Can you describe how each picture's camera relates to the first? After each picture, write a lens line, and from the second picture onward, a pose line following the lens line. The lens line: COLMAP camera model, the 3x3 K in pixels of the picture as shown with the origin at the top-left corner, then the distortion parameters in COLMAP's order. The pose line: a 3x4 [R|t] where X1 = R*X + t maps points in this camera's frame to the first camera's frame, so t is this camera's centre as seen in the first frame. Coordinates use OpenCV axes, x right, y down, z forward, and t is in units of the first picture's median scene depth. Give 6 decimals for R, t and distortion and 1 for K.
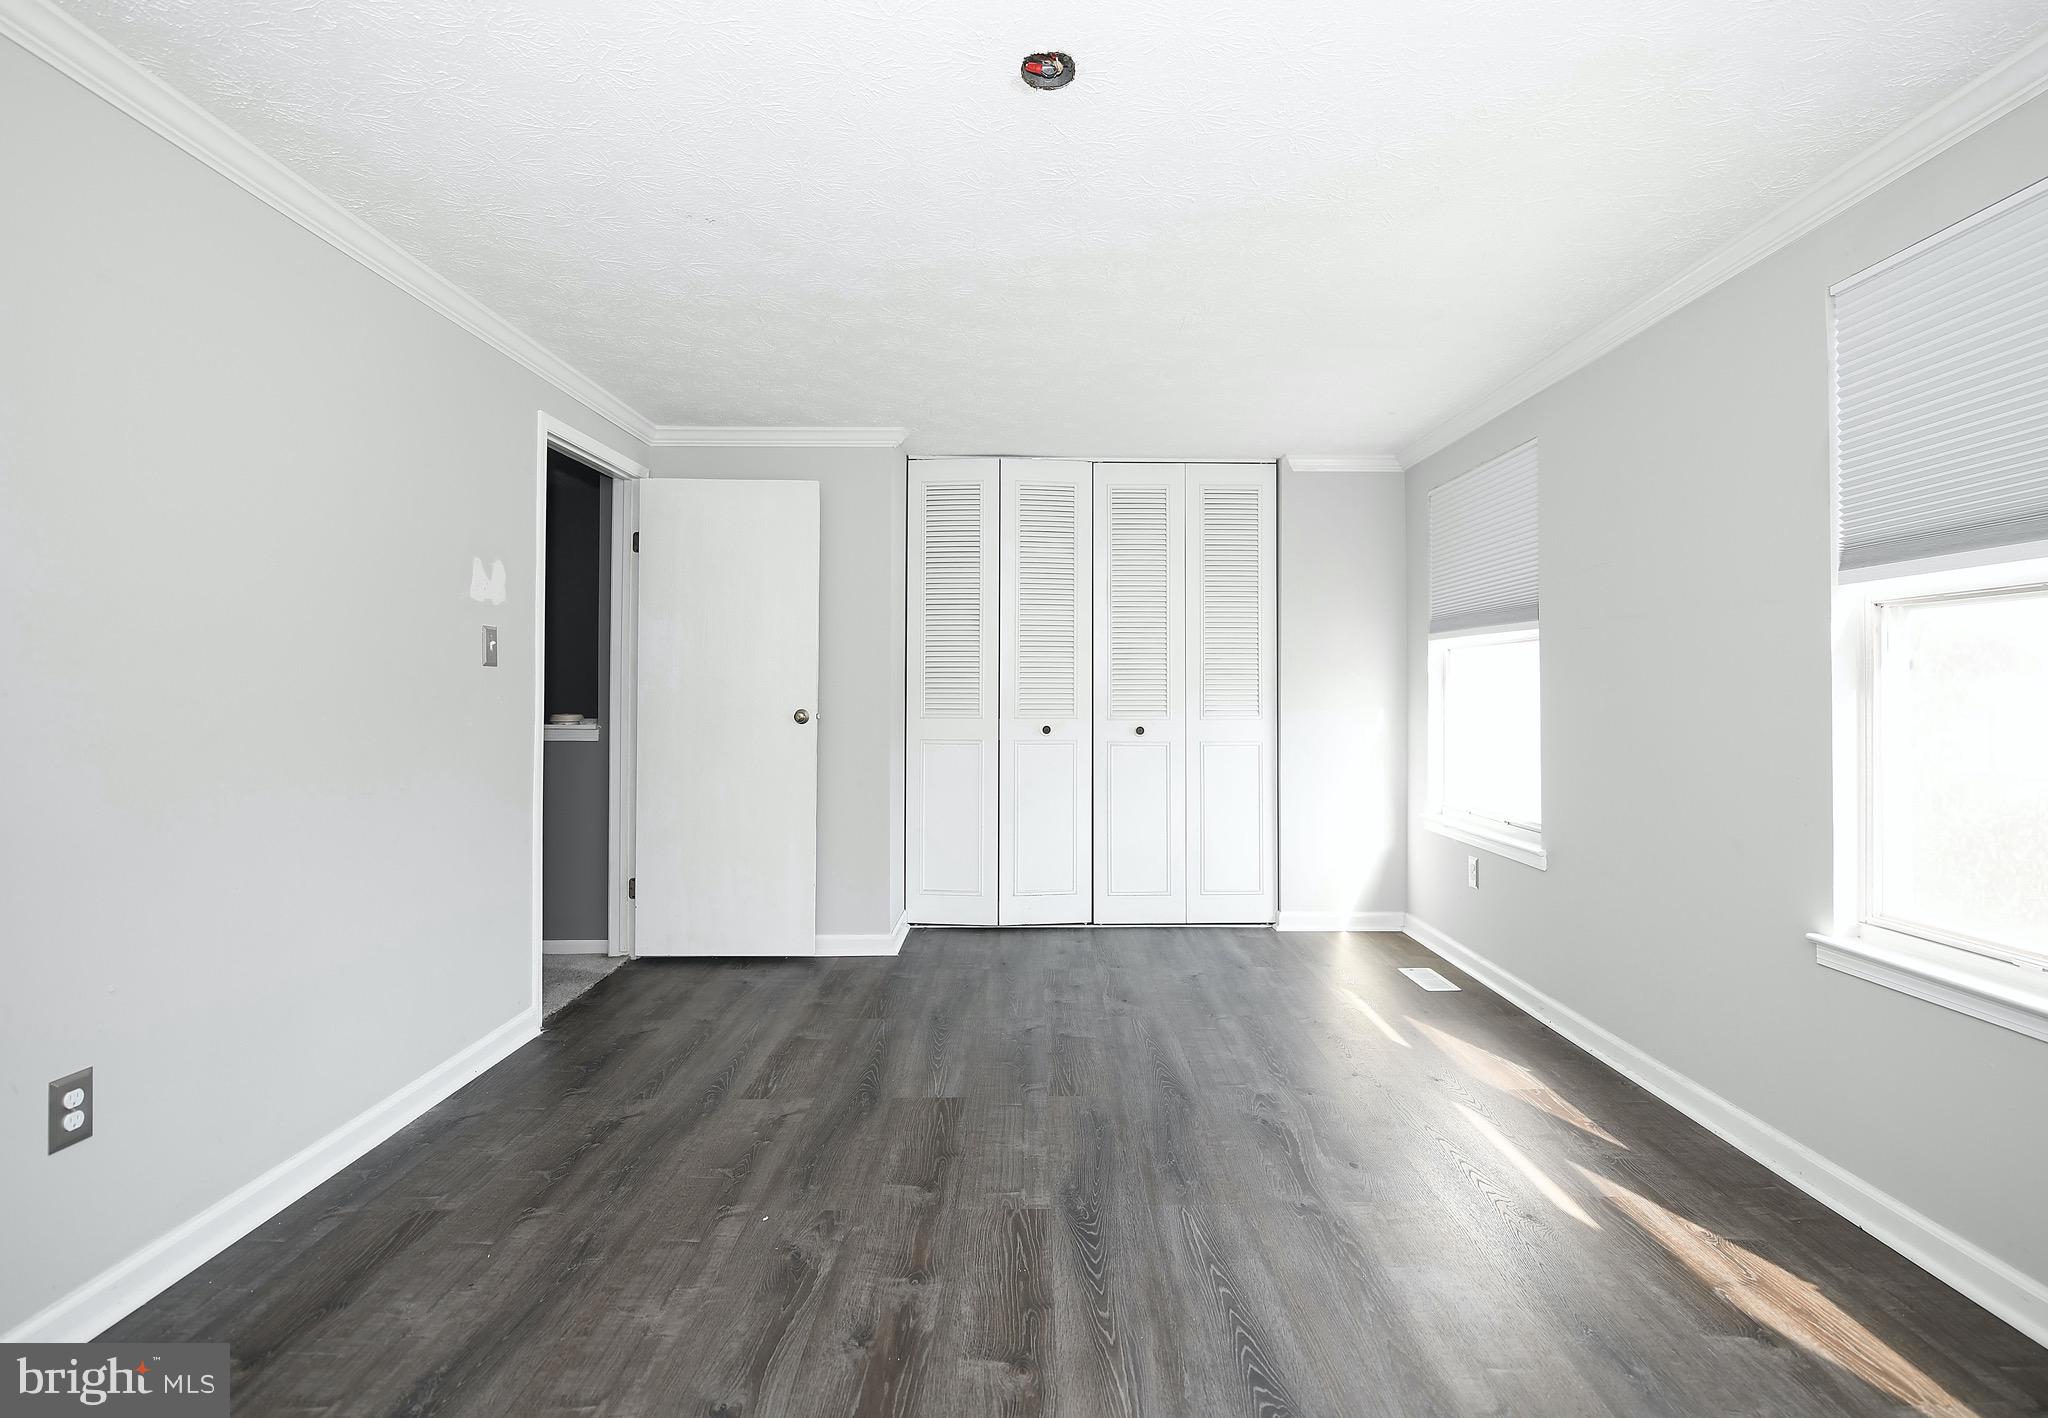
lens RADIAL K [[921.2, 0, 1024.0], [0, 921.2, 709.0], [0, 0, 1]] dist [-0.011375, -0.004488]
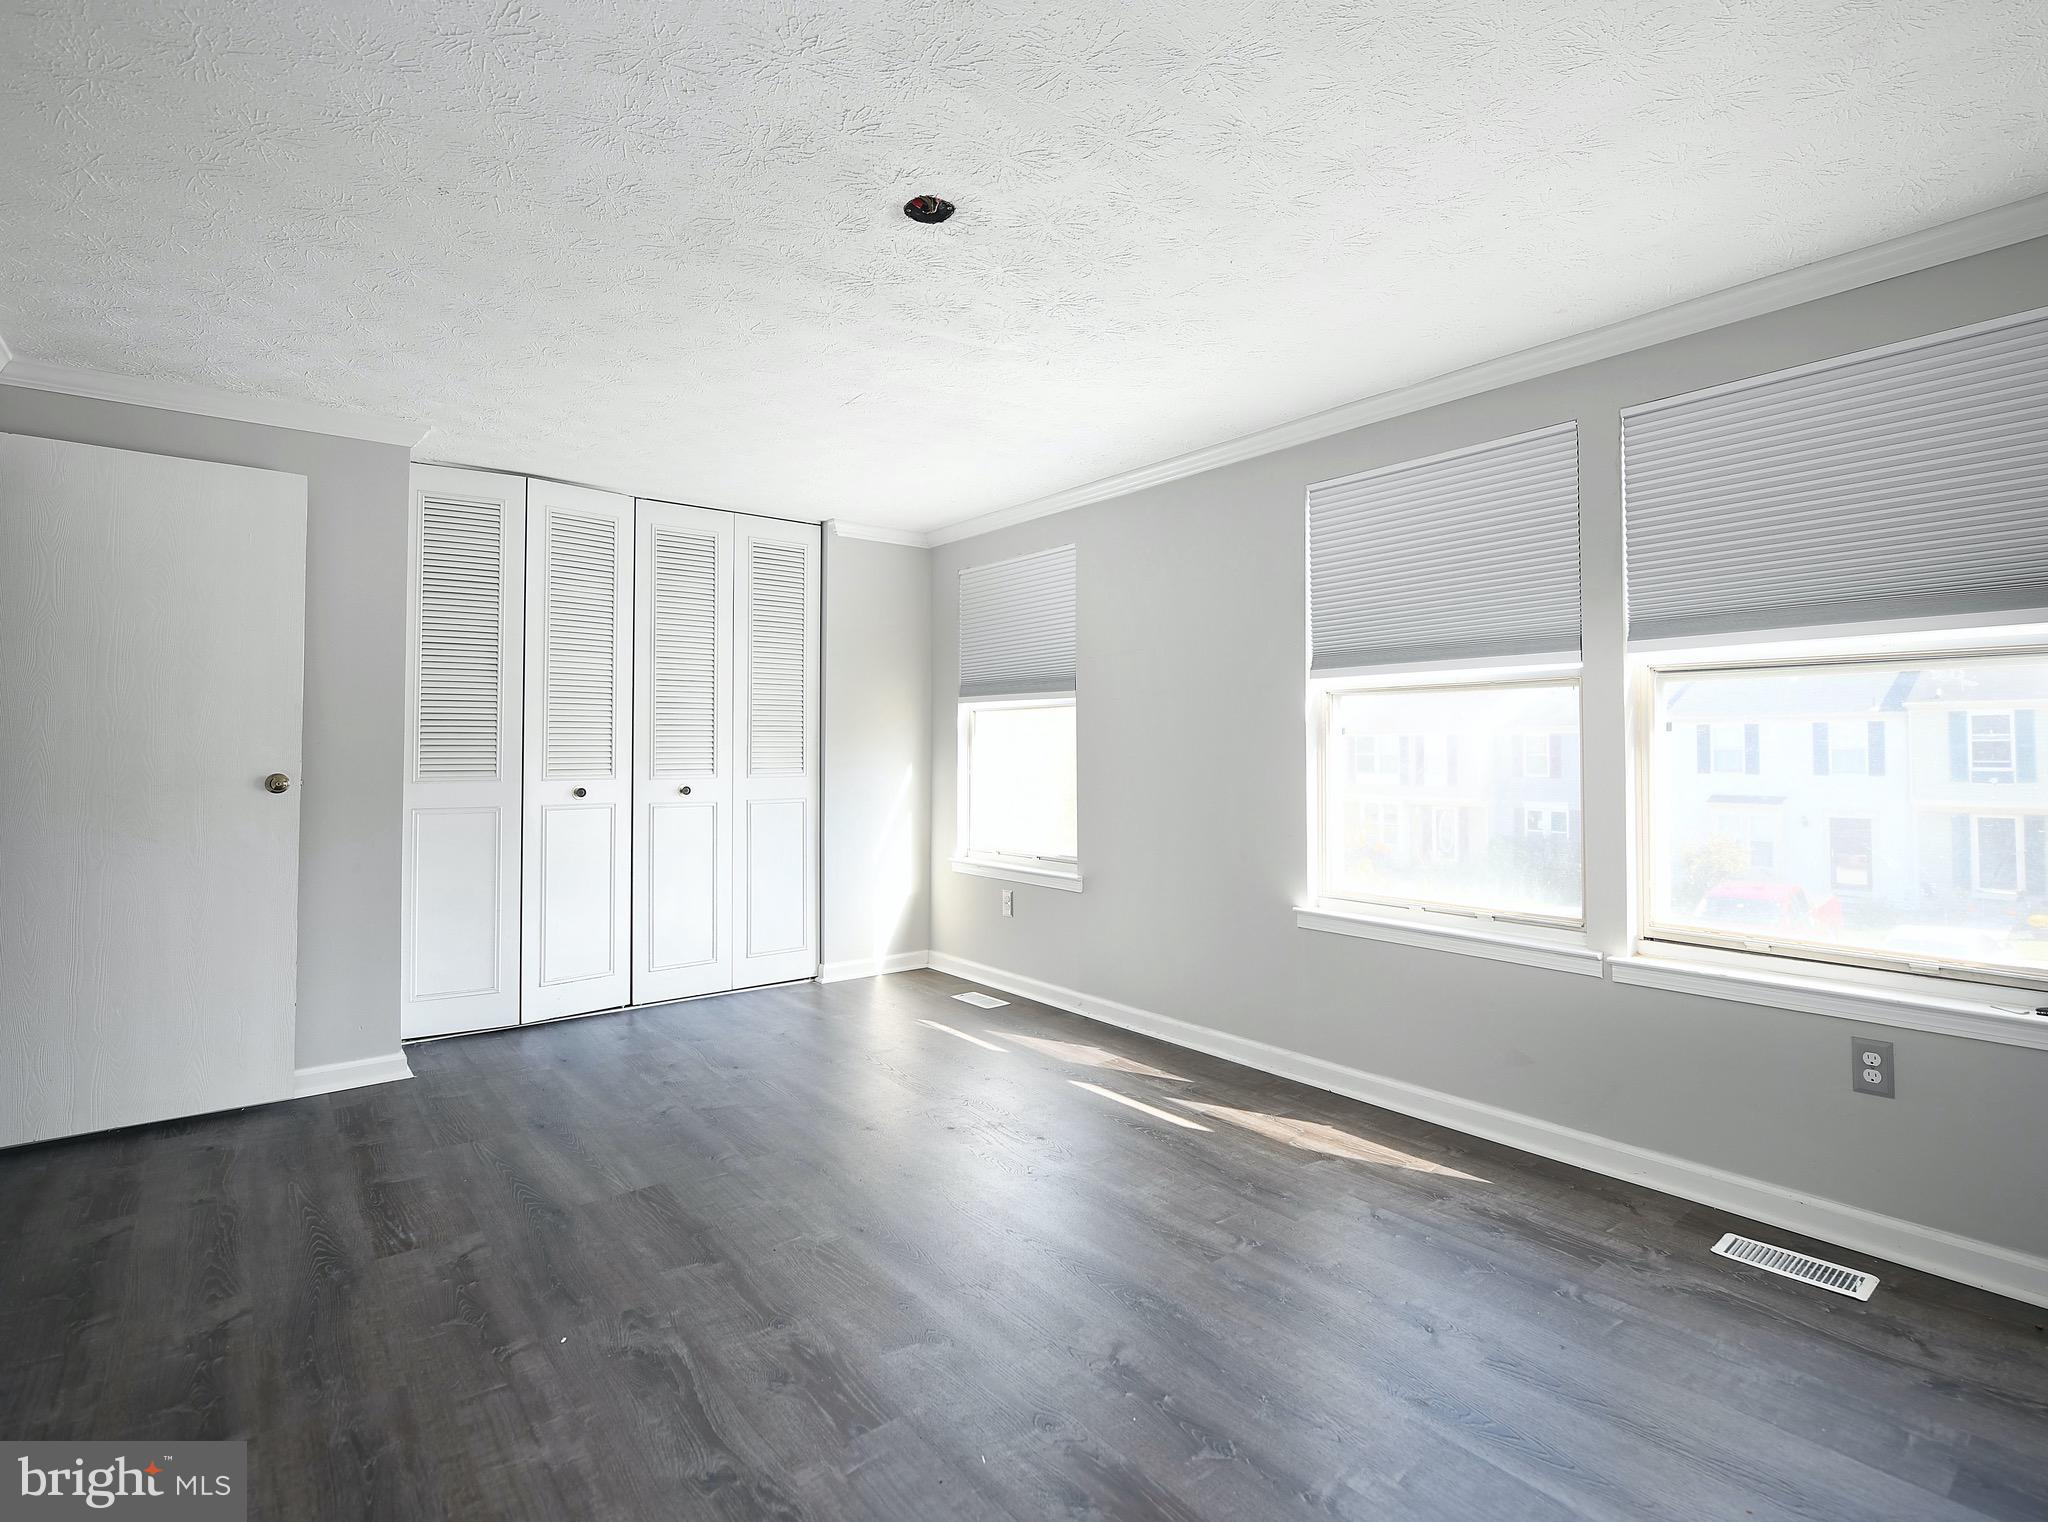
lens RADIAL K [[1014.5, 0, 1024.0], [0, 1014.5, 761.0], [0, 0, 1]] dist [-0.019407, -0.000487]
pose [[0.788397, -0.010179, 0.615082, -0.311137], [0.013728, 0.999905, -0.001049, -0.001091], [-0.615013, 0.009271, 0.788462, -0.032094]]
